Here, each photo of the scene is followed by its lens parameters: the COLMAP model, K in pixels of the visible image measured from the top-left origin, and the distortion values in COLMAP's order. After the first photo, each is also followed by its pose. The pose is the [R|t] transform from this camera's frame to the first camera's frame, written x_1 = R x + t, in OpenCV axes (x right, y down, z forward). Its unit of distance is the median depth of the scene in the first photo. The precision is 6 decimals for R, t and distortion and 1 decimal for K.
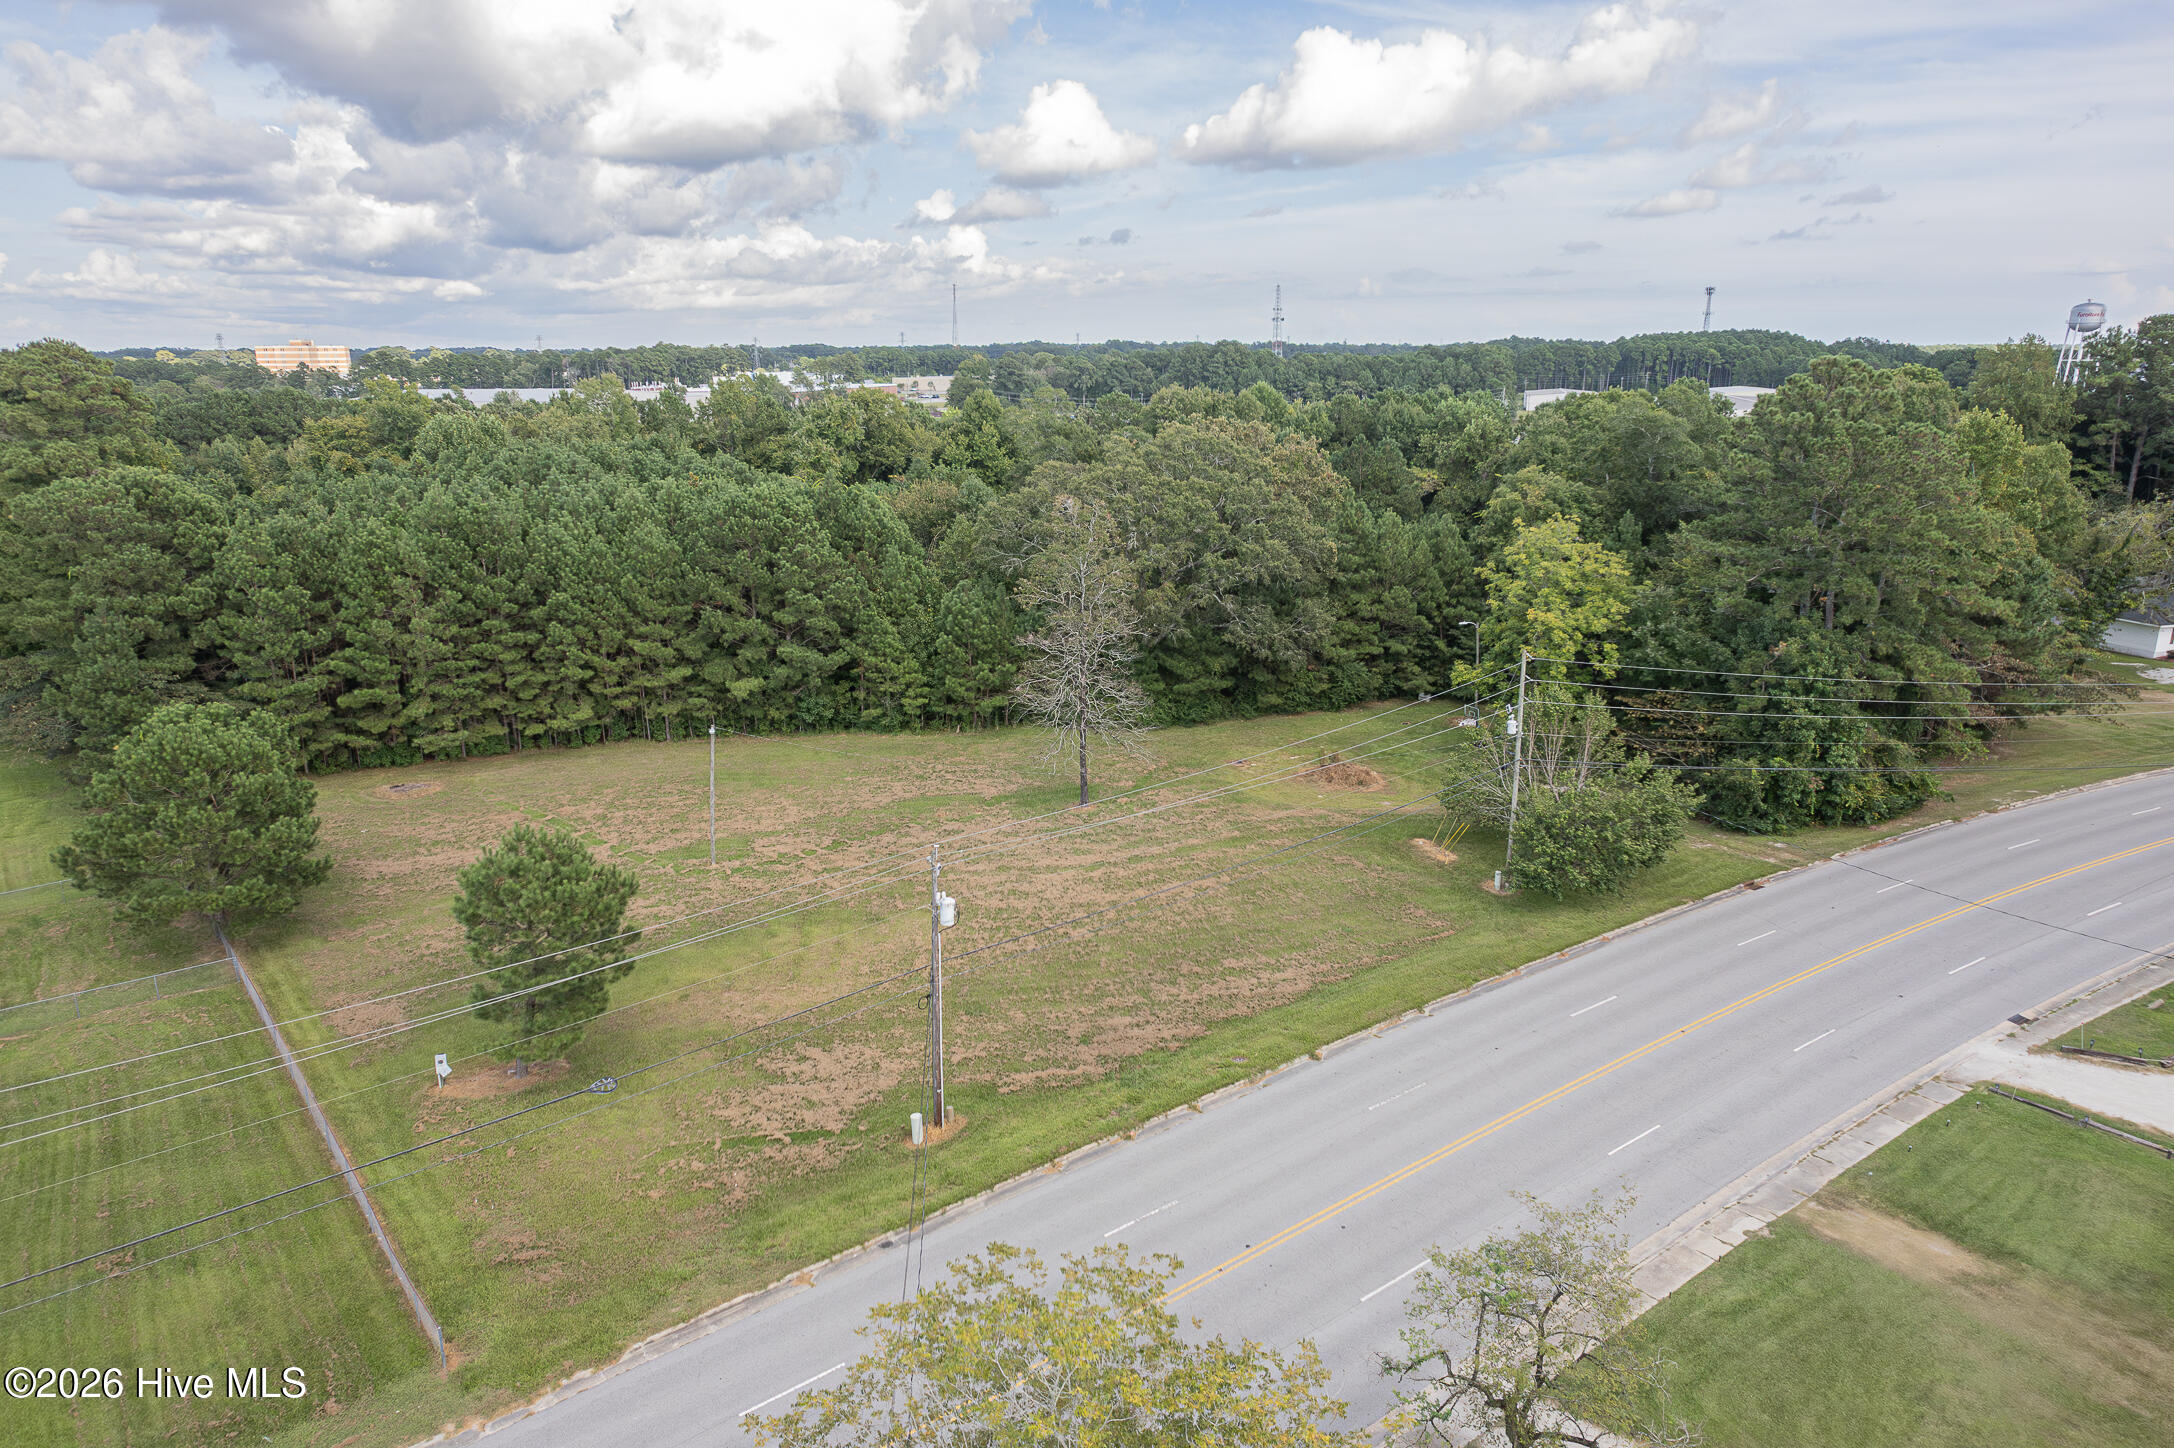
lens RADIAL K [[1420.6, 0, 1074.0], [0, 1420.6, 737.7], [0, 0, 1]] dist [-0.074639, 0.079248]
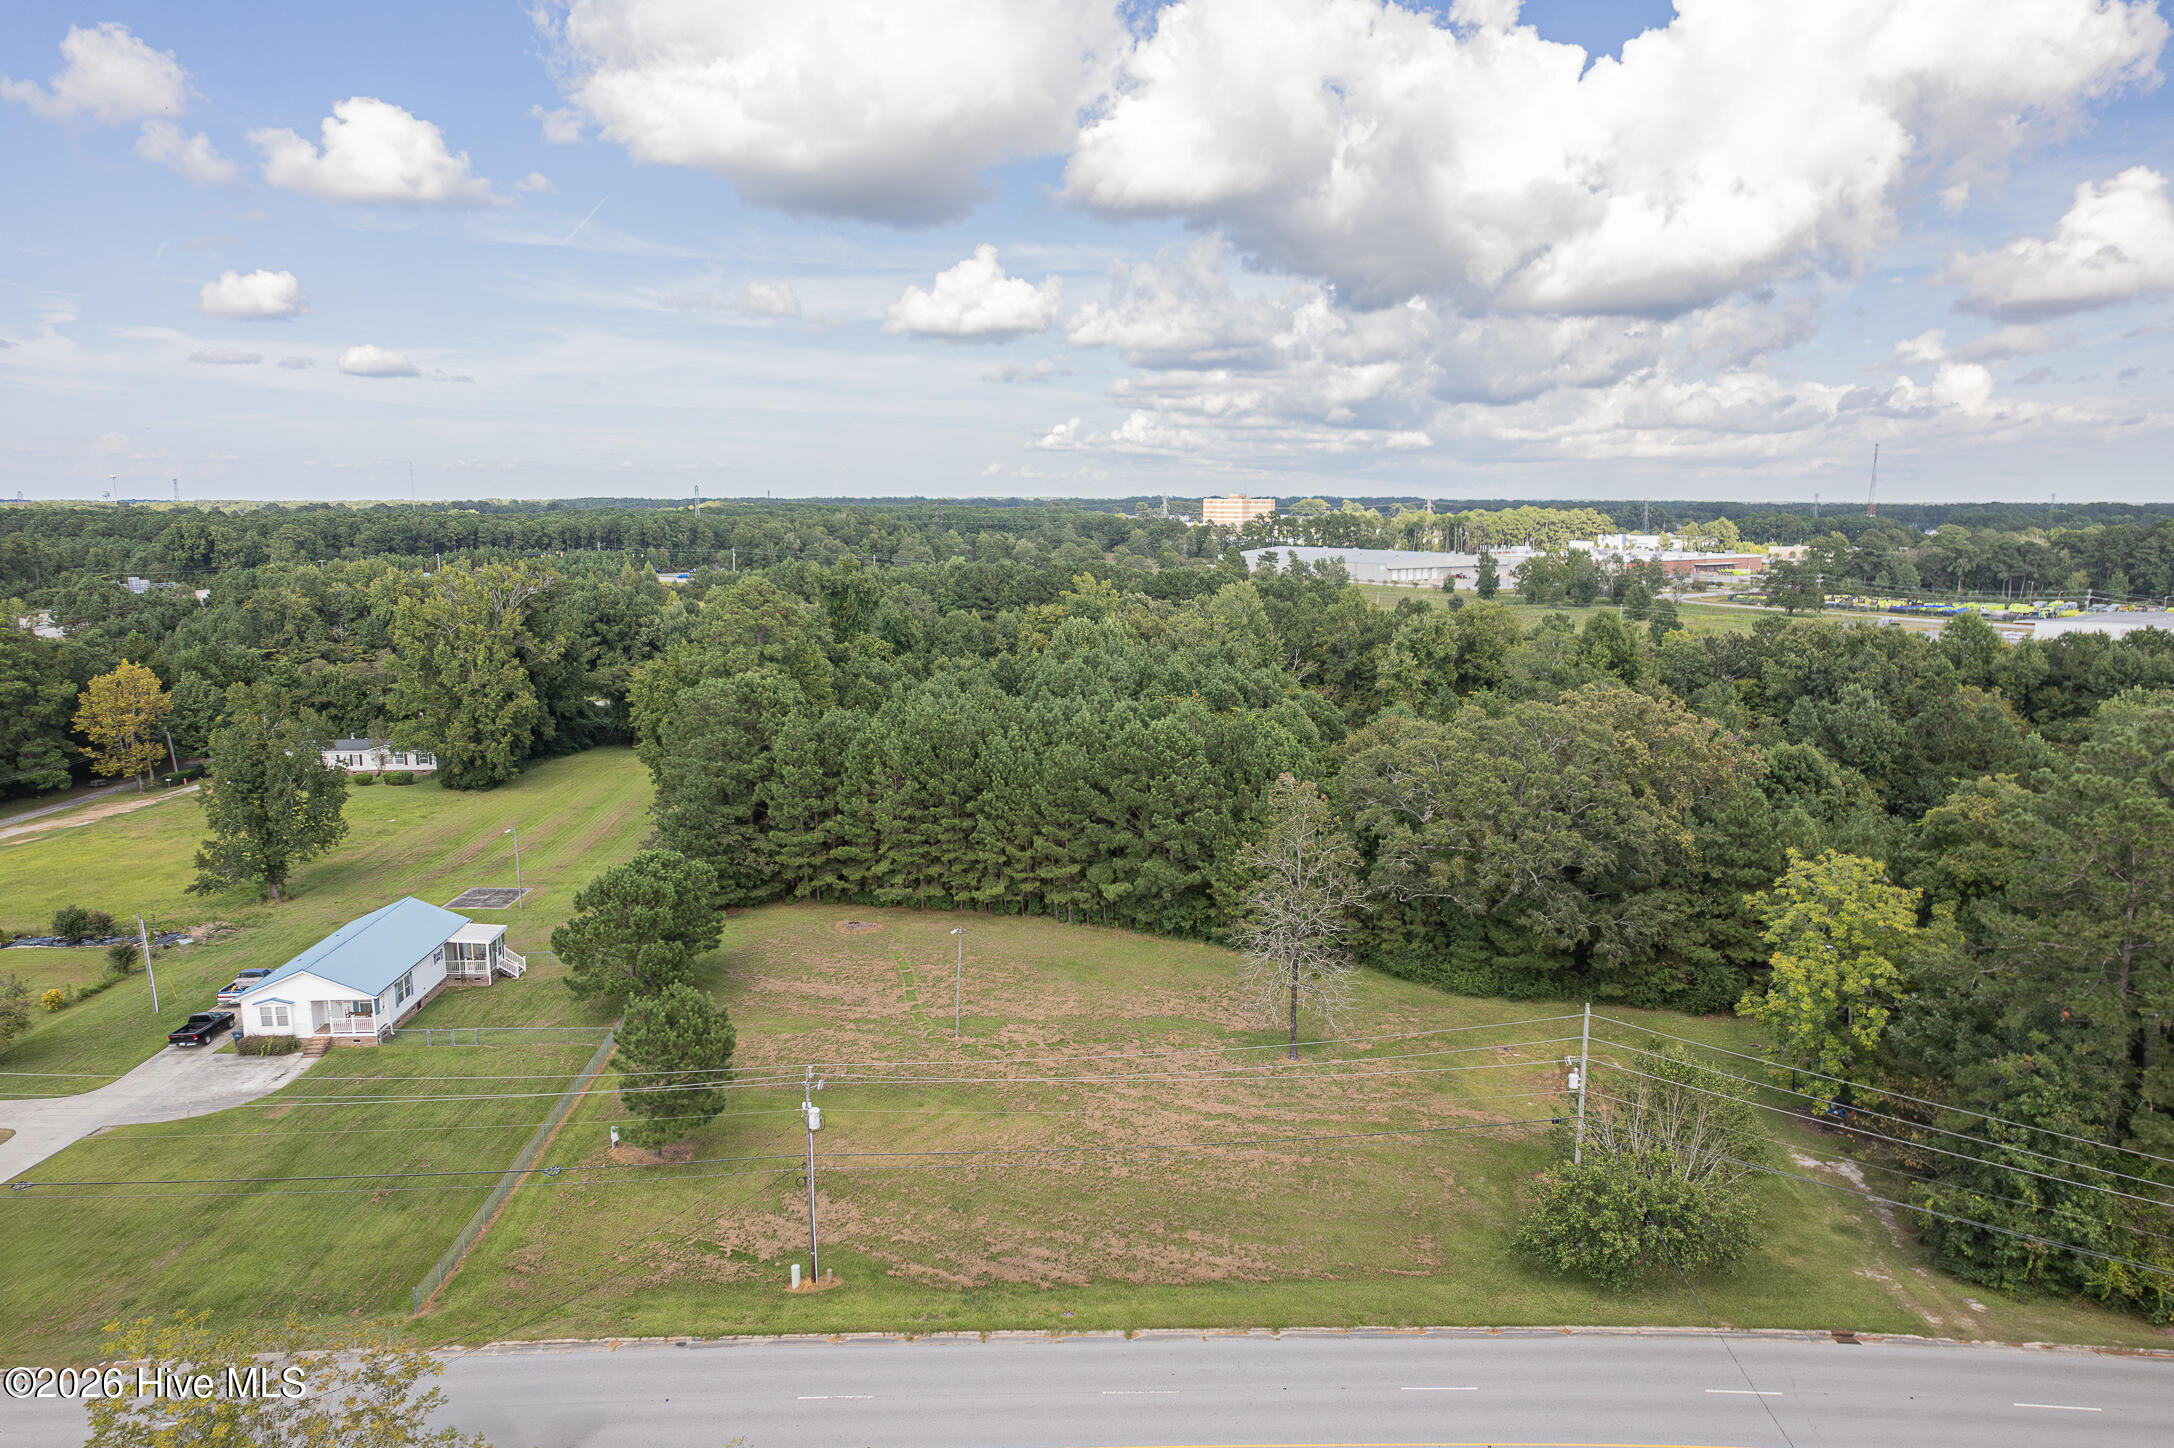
lens RADIAL K [[1412.1, 0, 1087.0], [0, 1412.1, 724.0], [0, 0, 1]] dist [-0.083793, 0.091922]
pose [[0.814377, 0.099142, -0.571805, 0.504557], [-0.160270, 0.985402, -0.057407, -0.125658], [0.557767, 0.138394, 0.818379, 0.010586]]
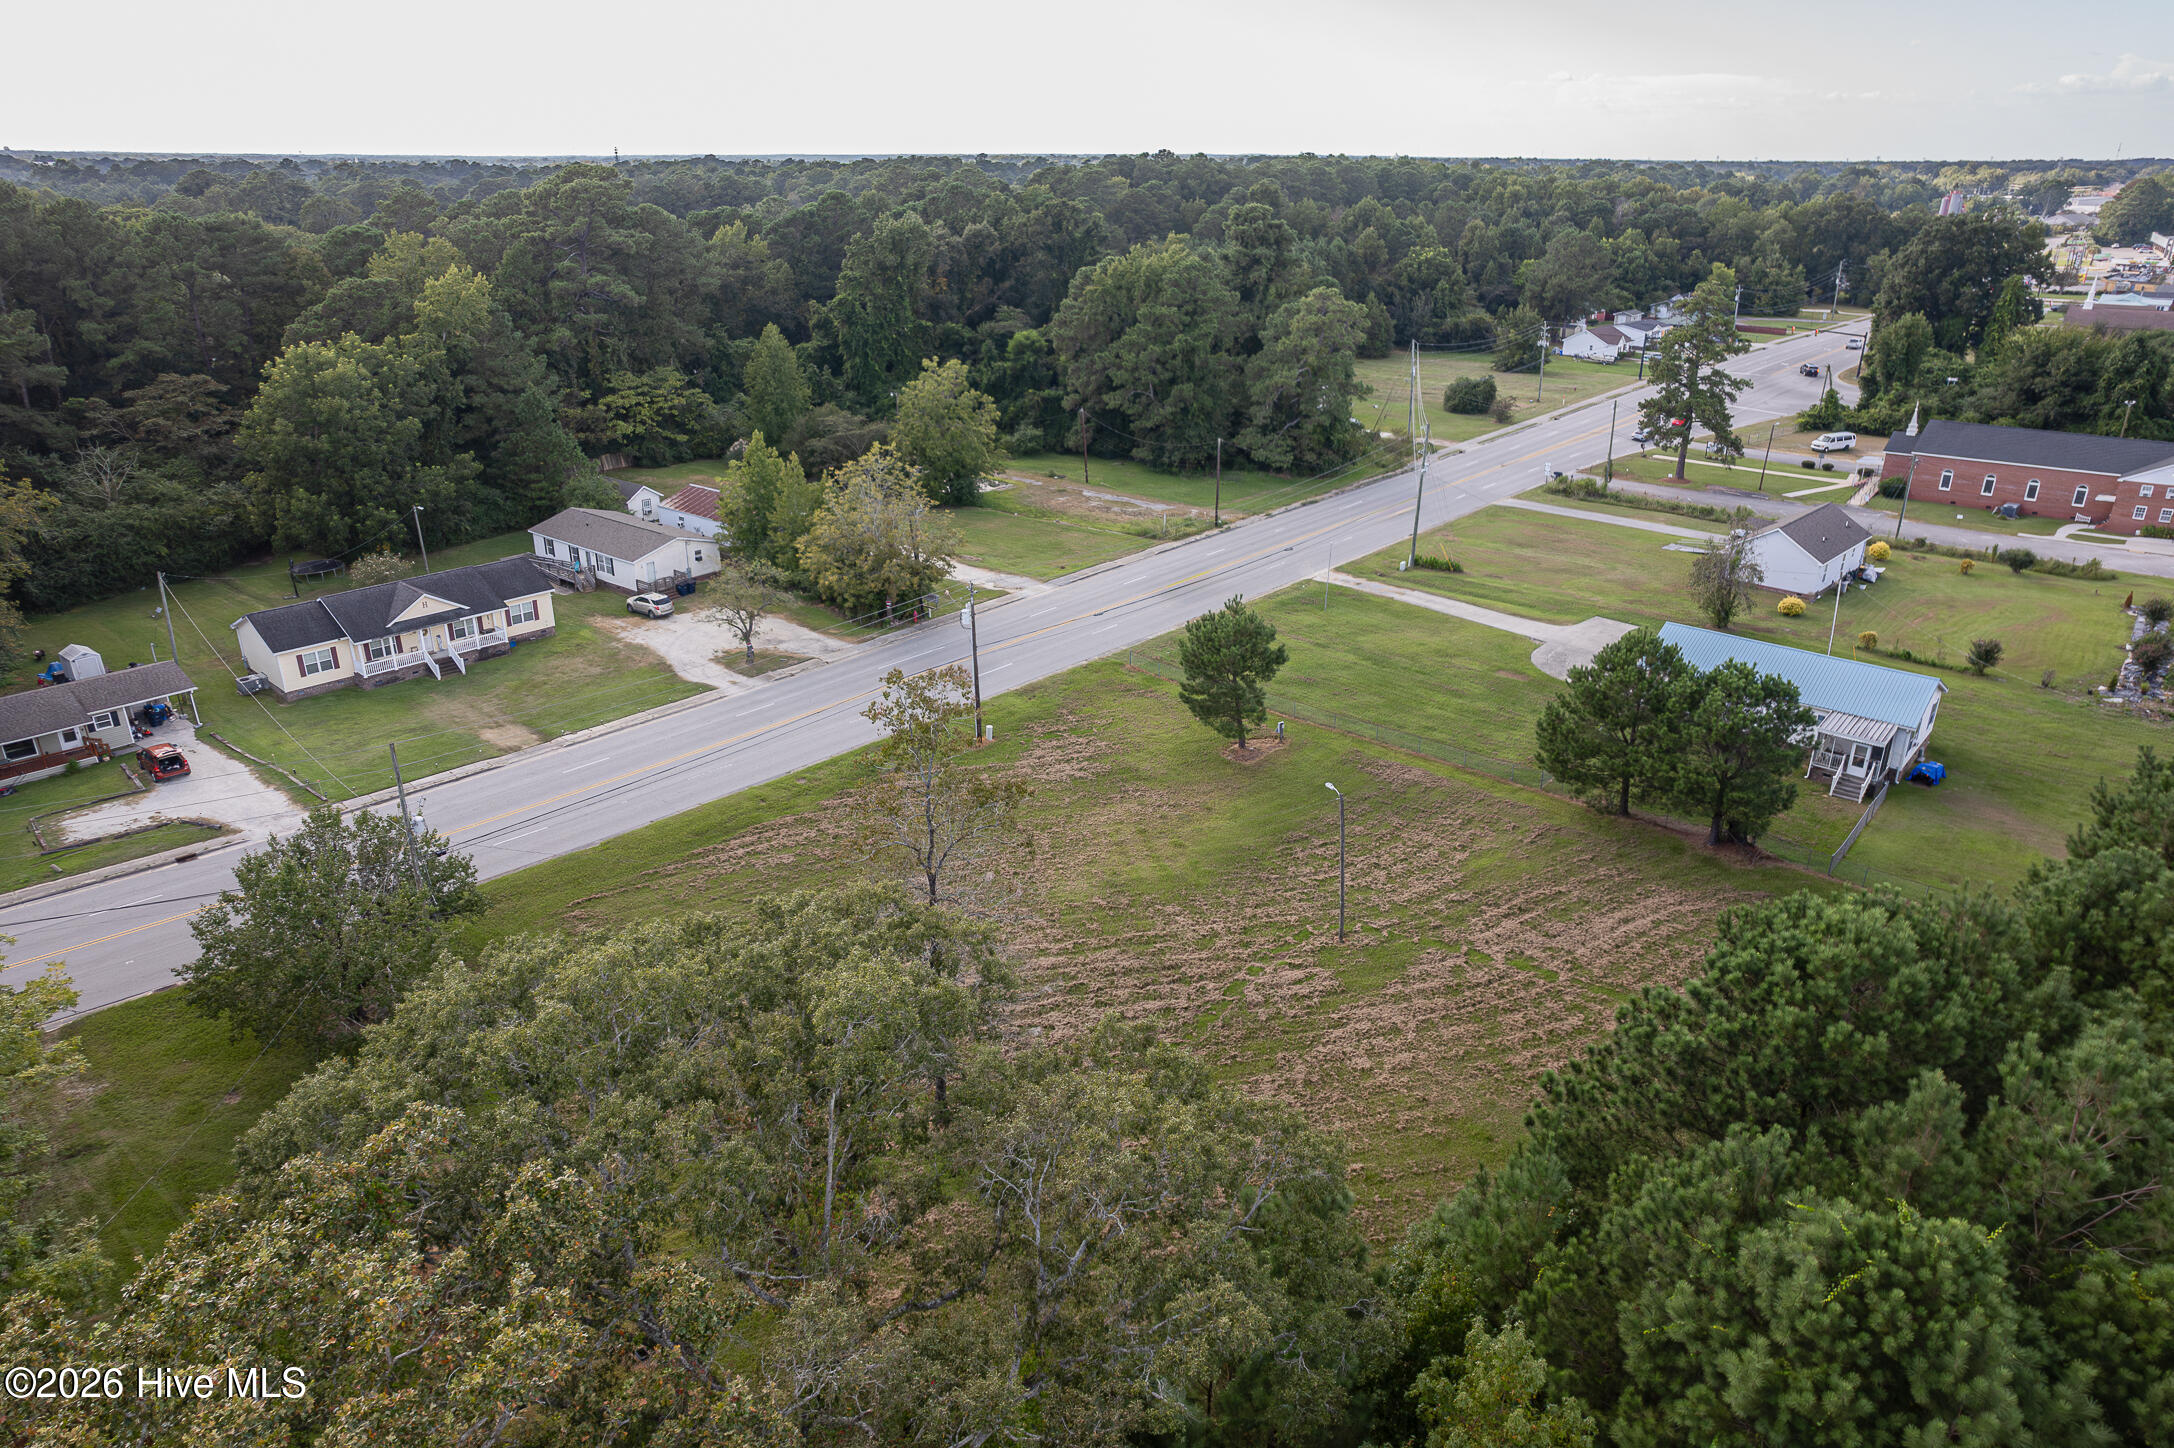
lens RADIAL K [[1401.4, 0, 1086.4], [0, 1401.4, 725.8], [0, 0, 1]] dist [-0.081611, 0.086574]
pose [[-0.984870, 0.070400, -0.158348, 0.031921], [-0.041815, 0.790216, 0.611400, -0.534200], [0.168172, 0.608771, -0.775317, 1.526617]]
